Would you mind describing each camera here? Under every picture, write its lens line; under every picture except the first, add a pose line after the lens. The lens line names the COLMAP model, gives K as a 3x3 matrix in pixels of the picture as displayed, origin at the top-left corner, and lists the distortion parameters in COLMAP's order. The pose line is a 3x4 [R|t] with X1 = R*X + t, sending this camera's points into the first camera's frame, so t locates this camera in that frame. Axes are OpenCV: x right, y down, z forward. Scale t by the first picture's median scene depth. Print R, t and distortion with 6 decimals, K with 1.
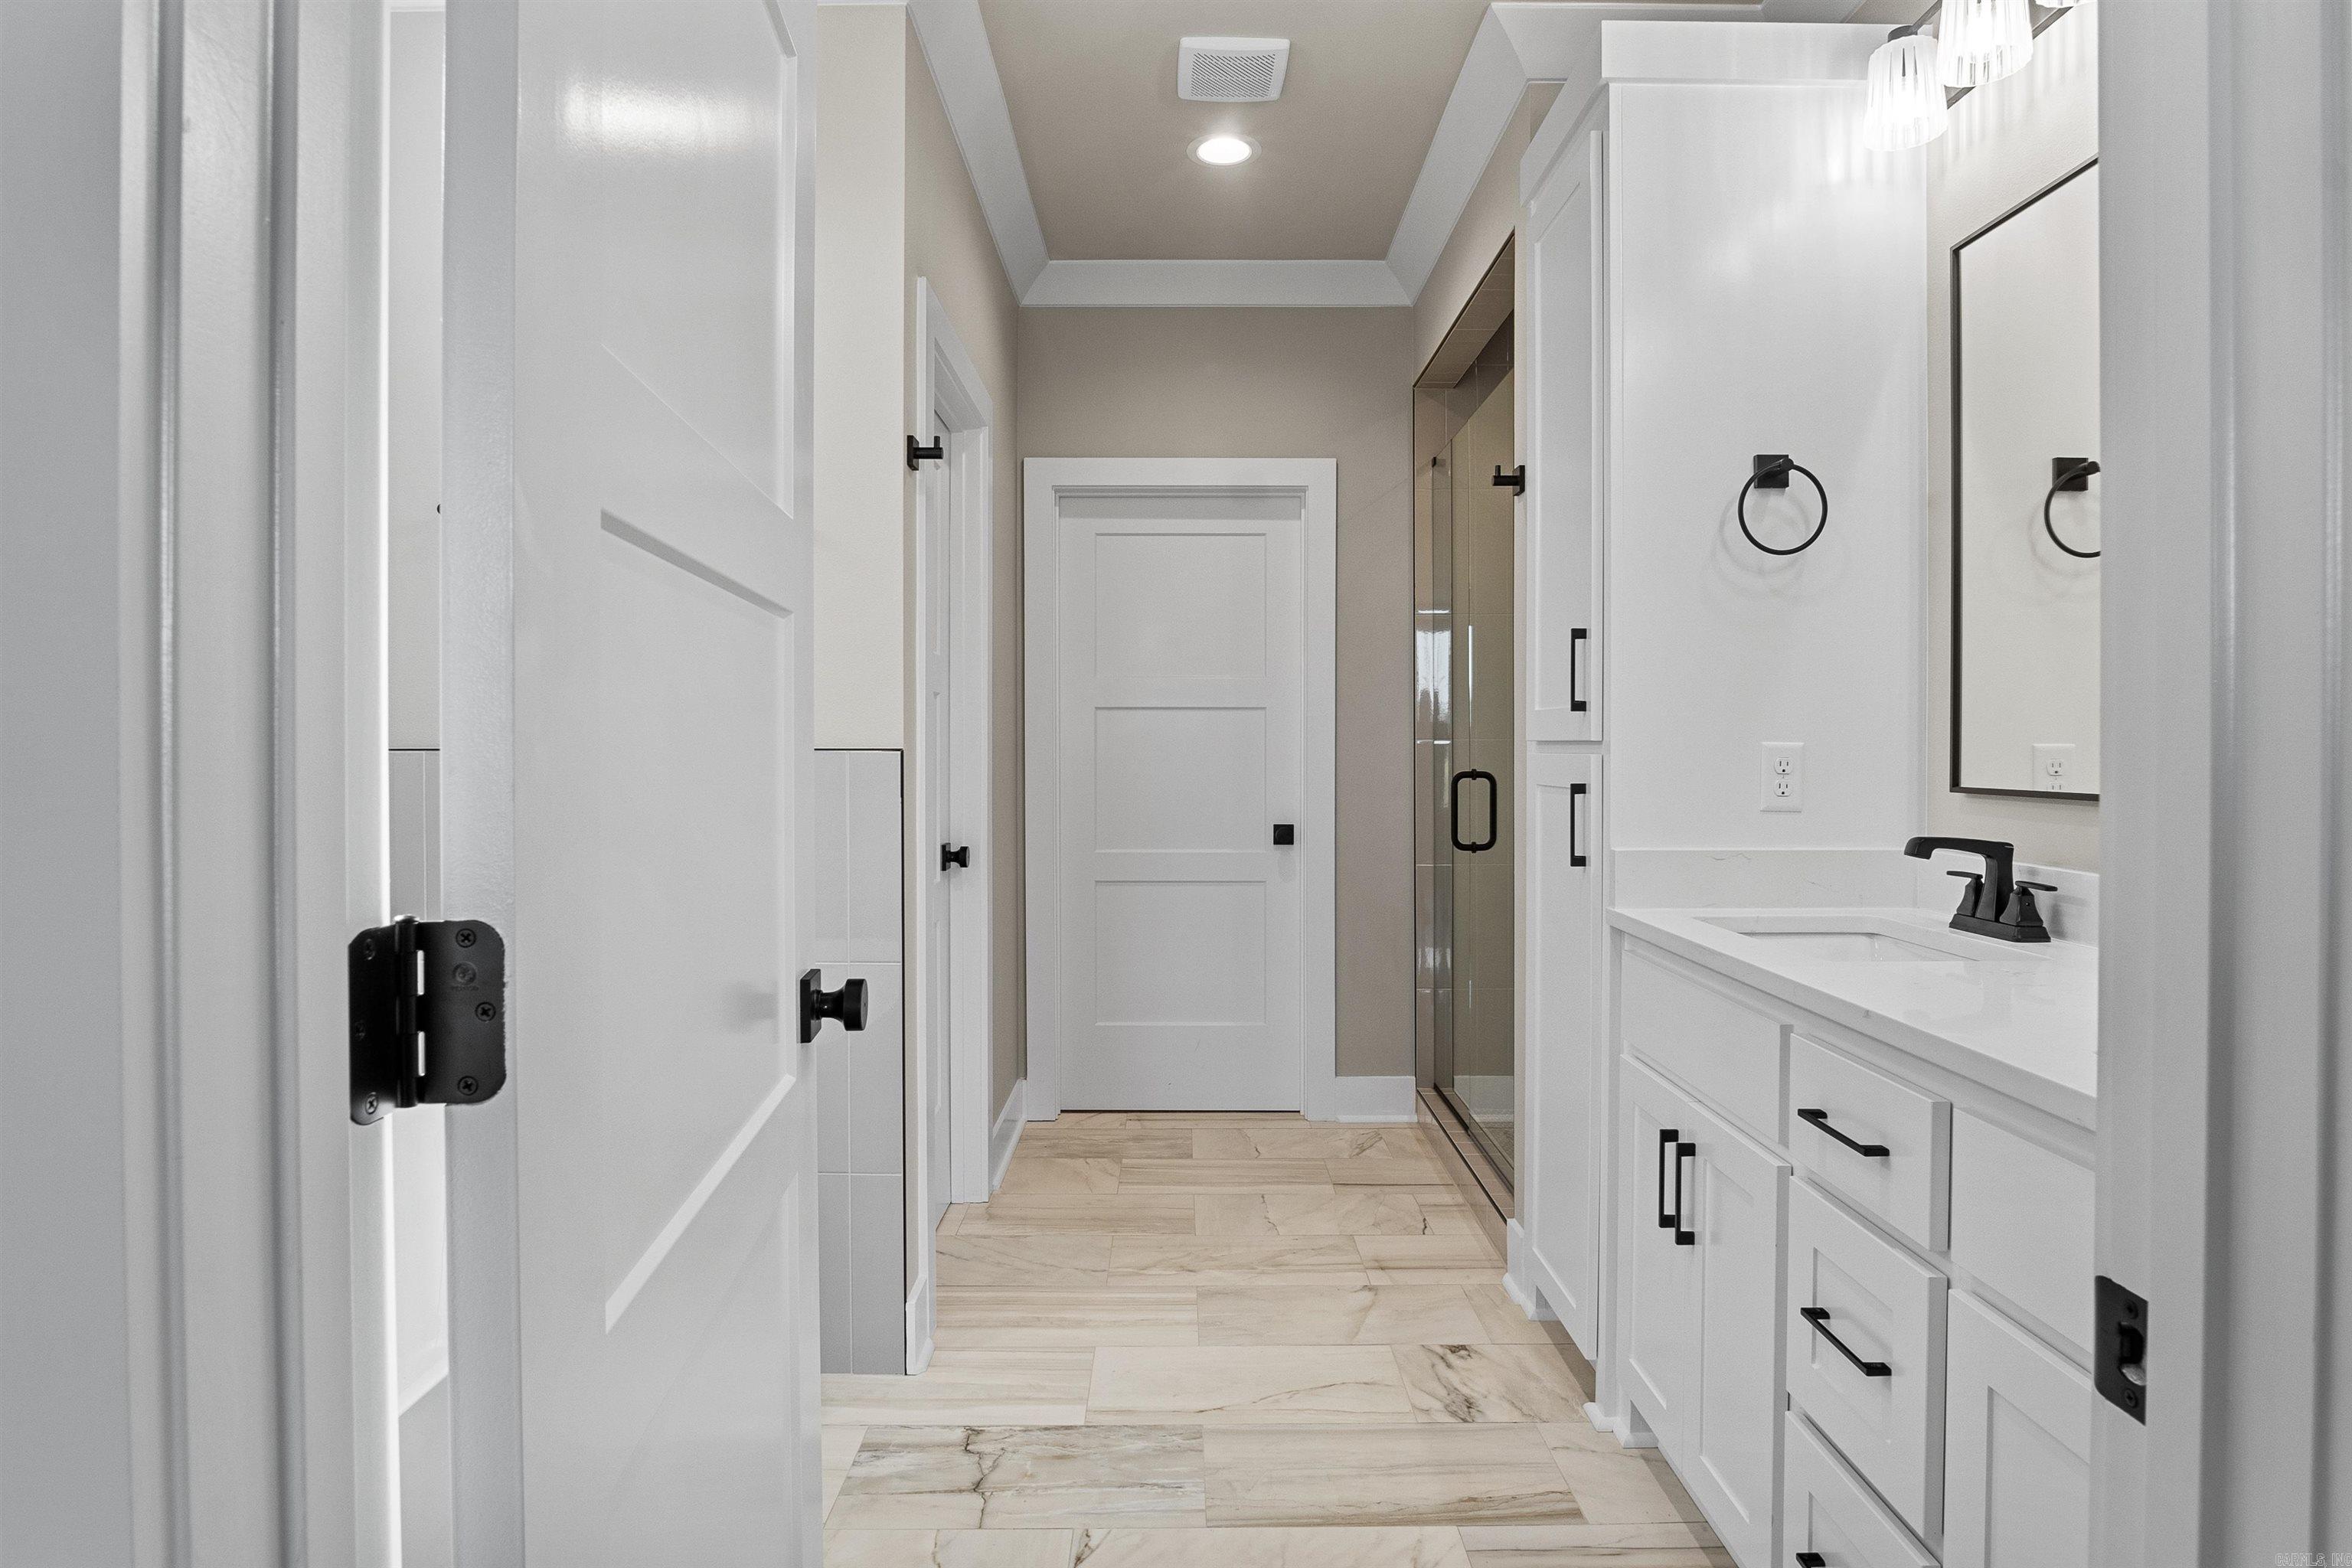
lens RADIAL K [[1264.3, 0, 1194.0], [0, 1264.3, 775.9], [0, 0, 1]] dist [-0.034974, 0.009777]
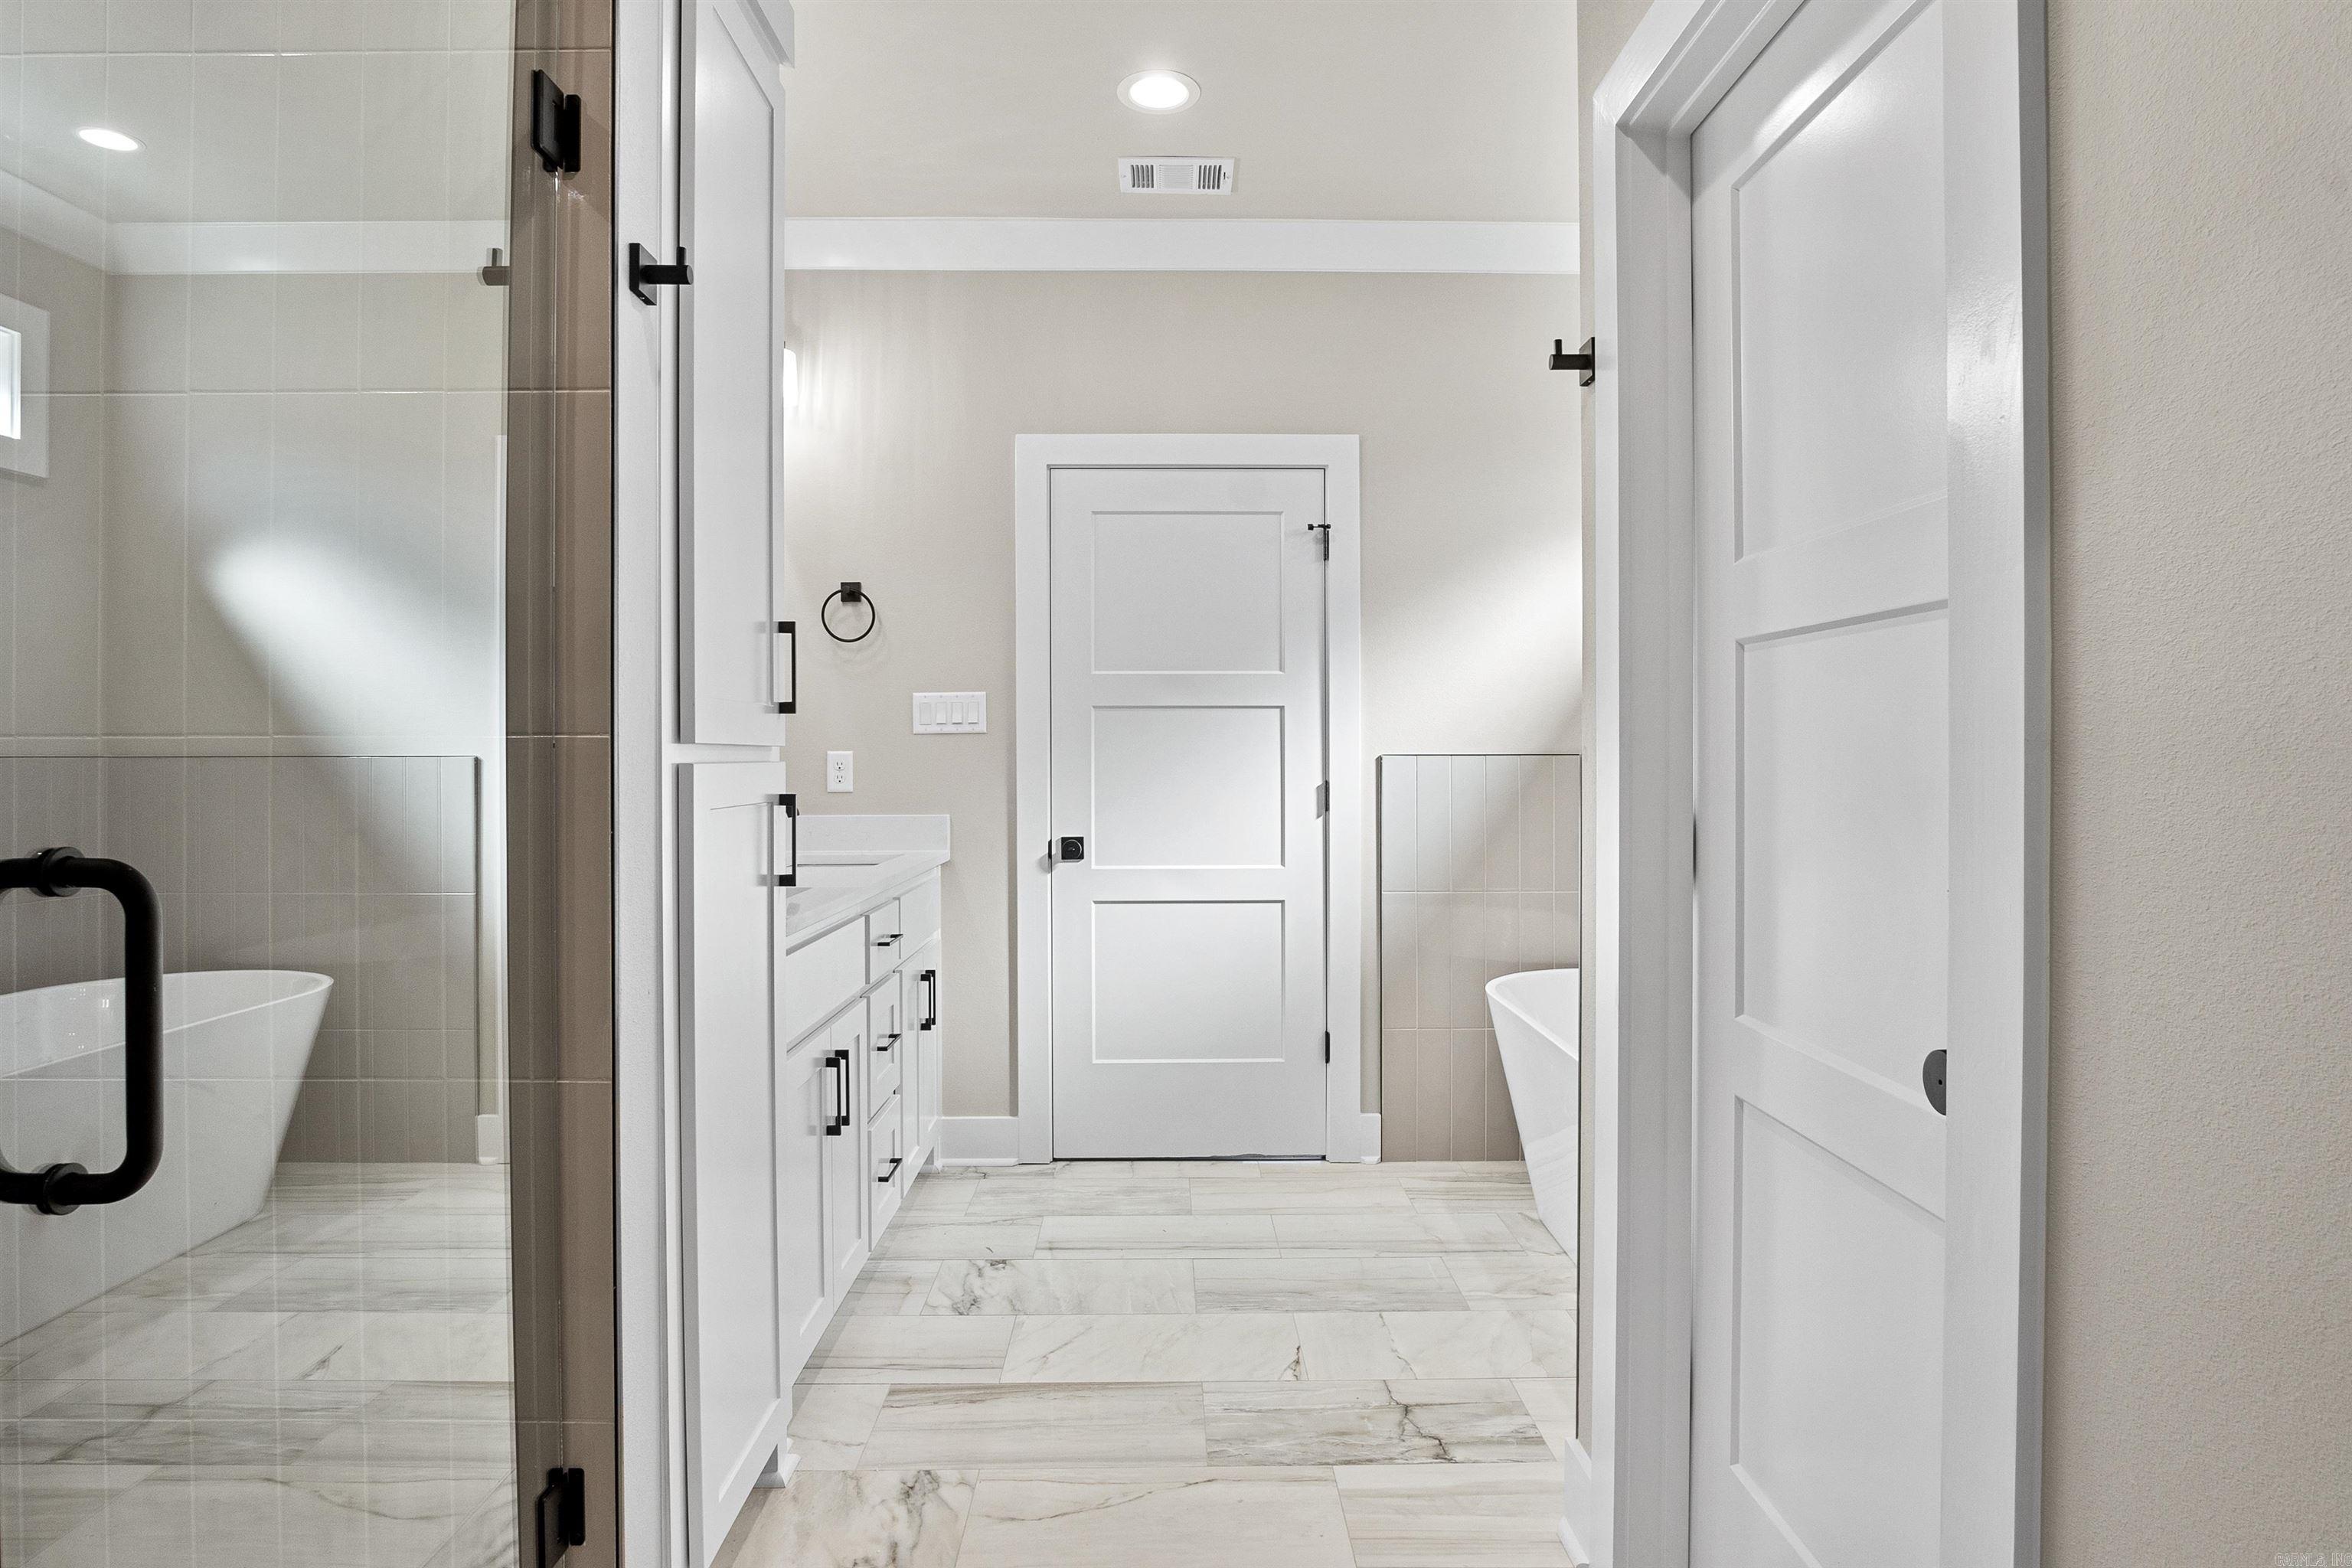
lens RADIAL K [[1264.3, 0, 1180.4], [0, 1264.3, 770.2], [0, 0, 1]] dist [-0.034974, 0.009777]
pose [[-0.999987, 0.000148, -0.005026, 0.033747], [-0.000007, 0.999524, 0.030835, -0.039511], [0.005028, 0.030835, -0.999512, 2.005419]]
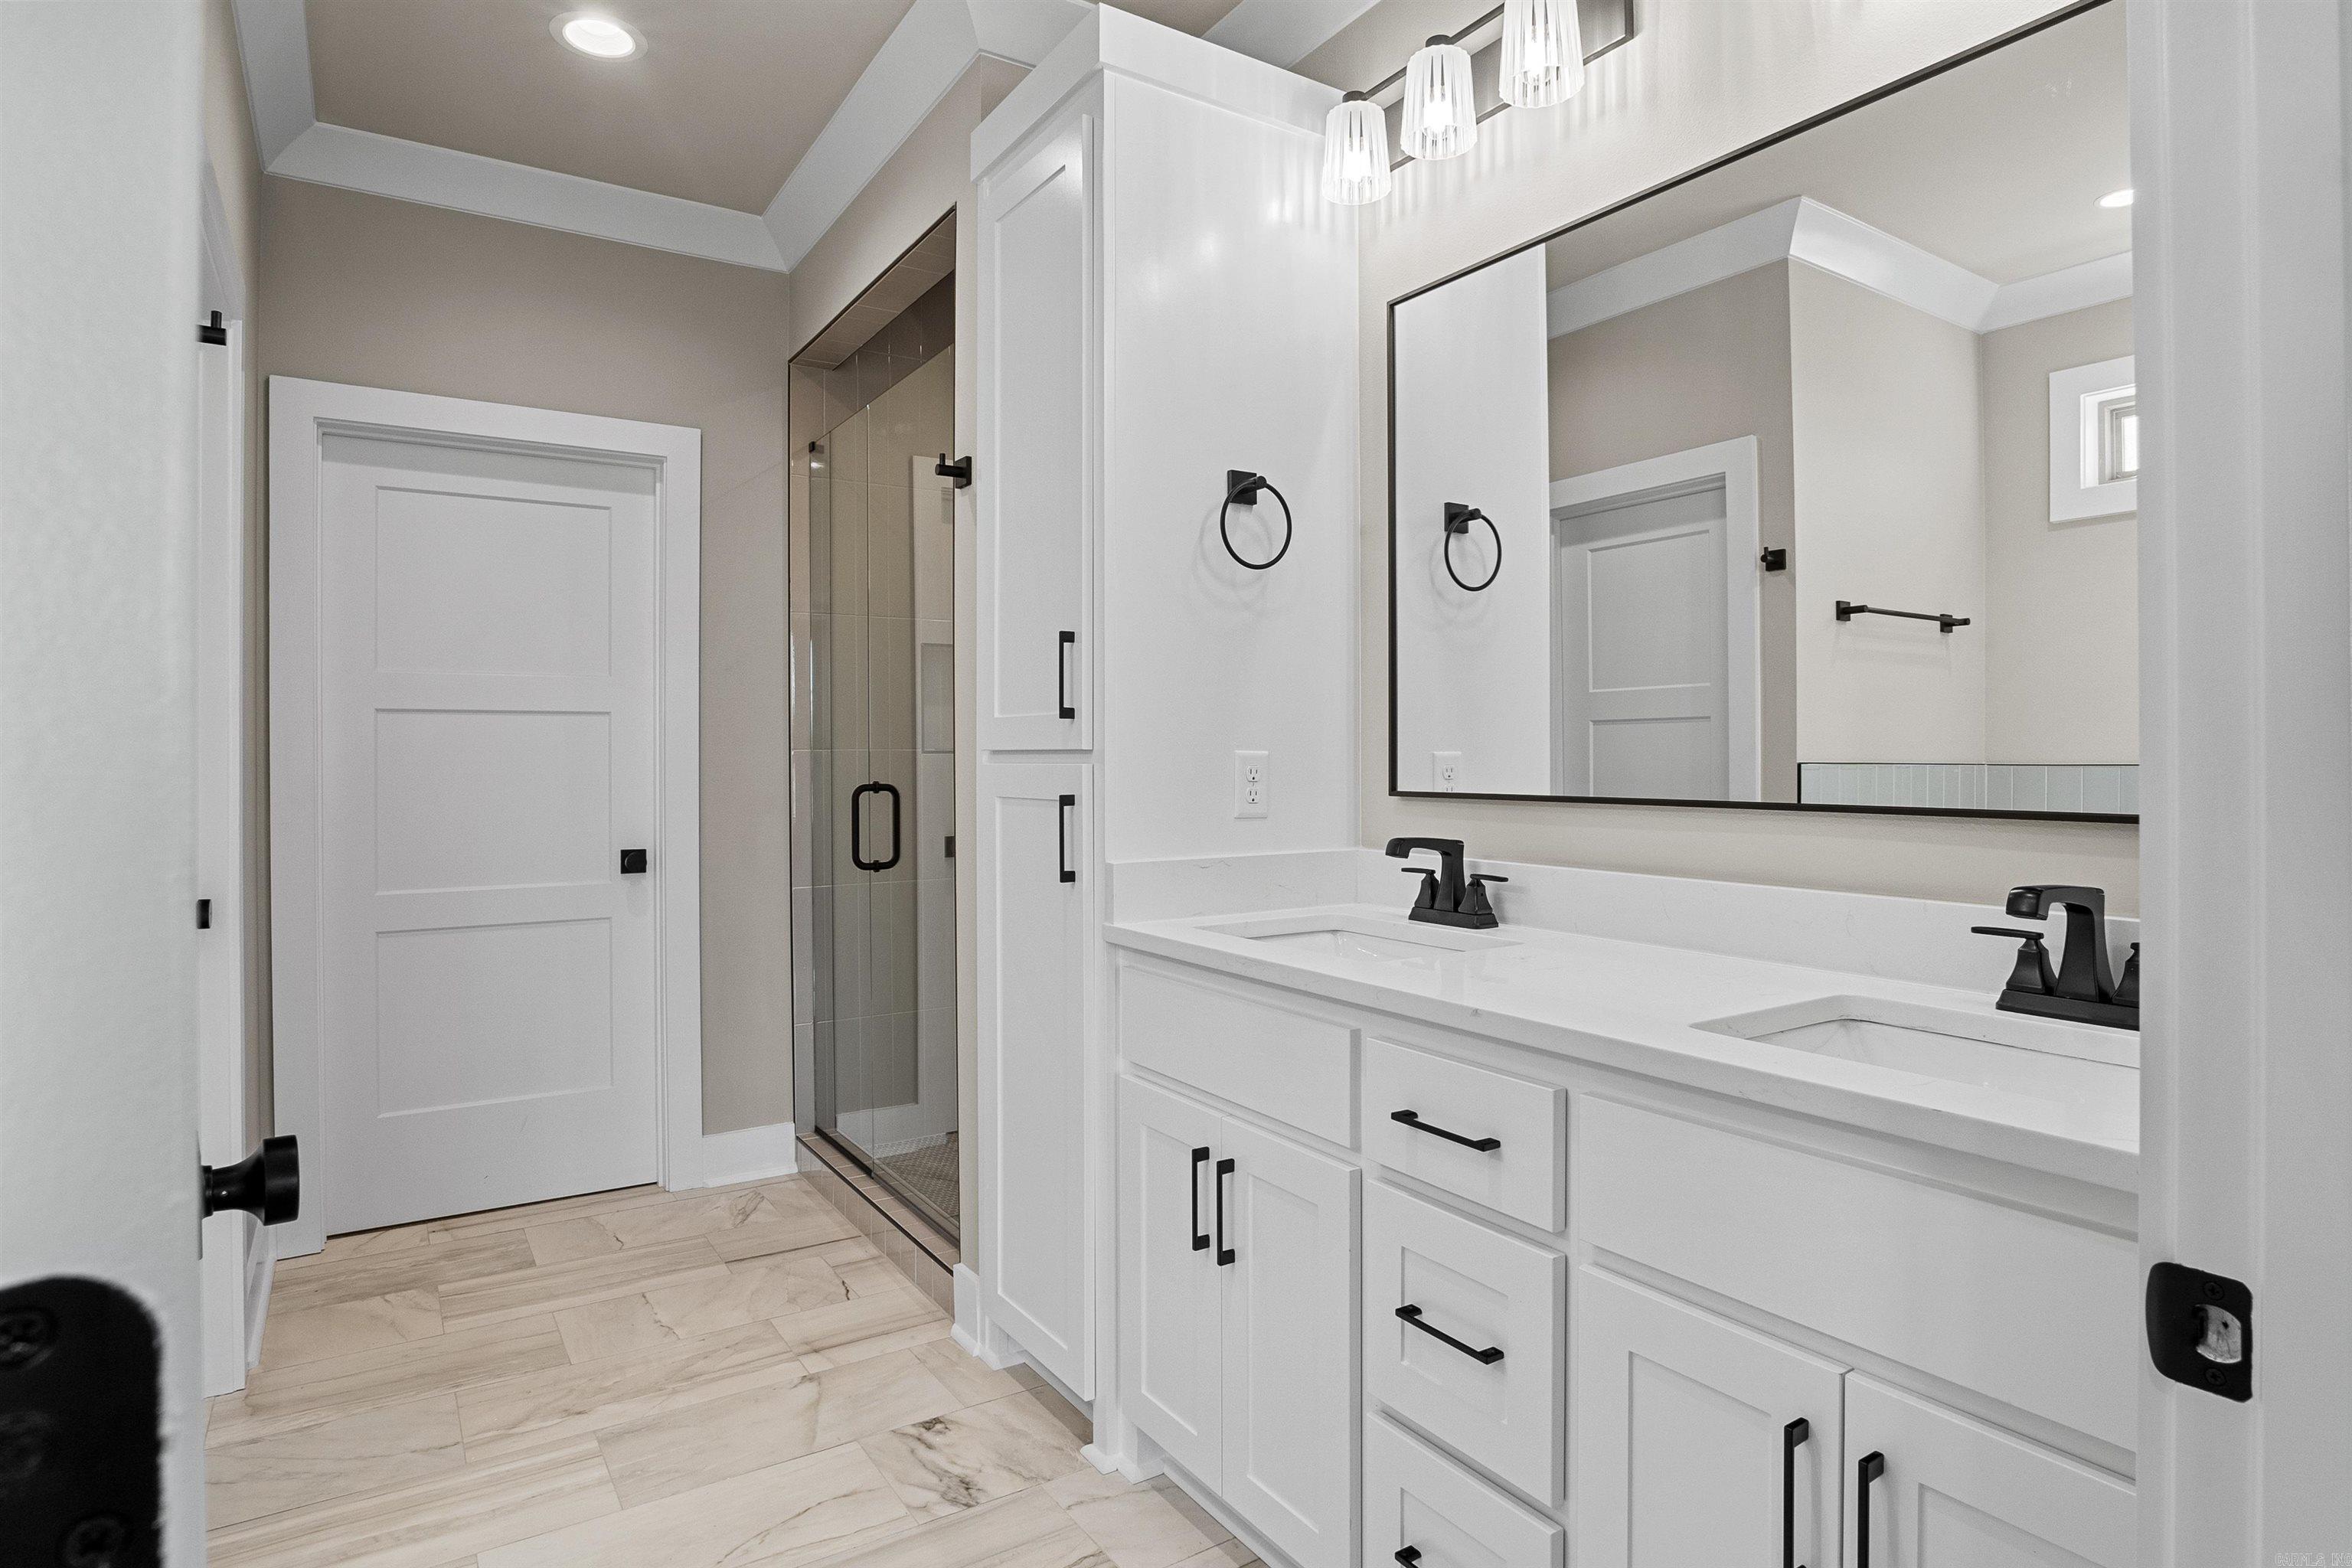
lens RADIAL K [[1264.3, 0, 1192.3], [0, 1264.3, 766.6], [0, 0, 1]] dist [-0.034974, 0.009777]
pose [[0.840008, -0.007545, 0.542521, -0.137229], [0.016511, 0.999796, -0.011660, -0.002714], [-0.542322, 0.018752, 0.839961, 0.156139]]
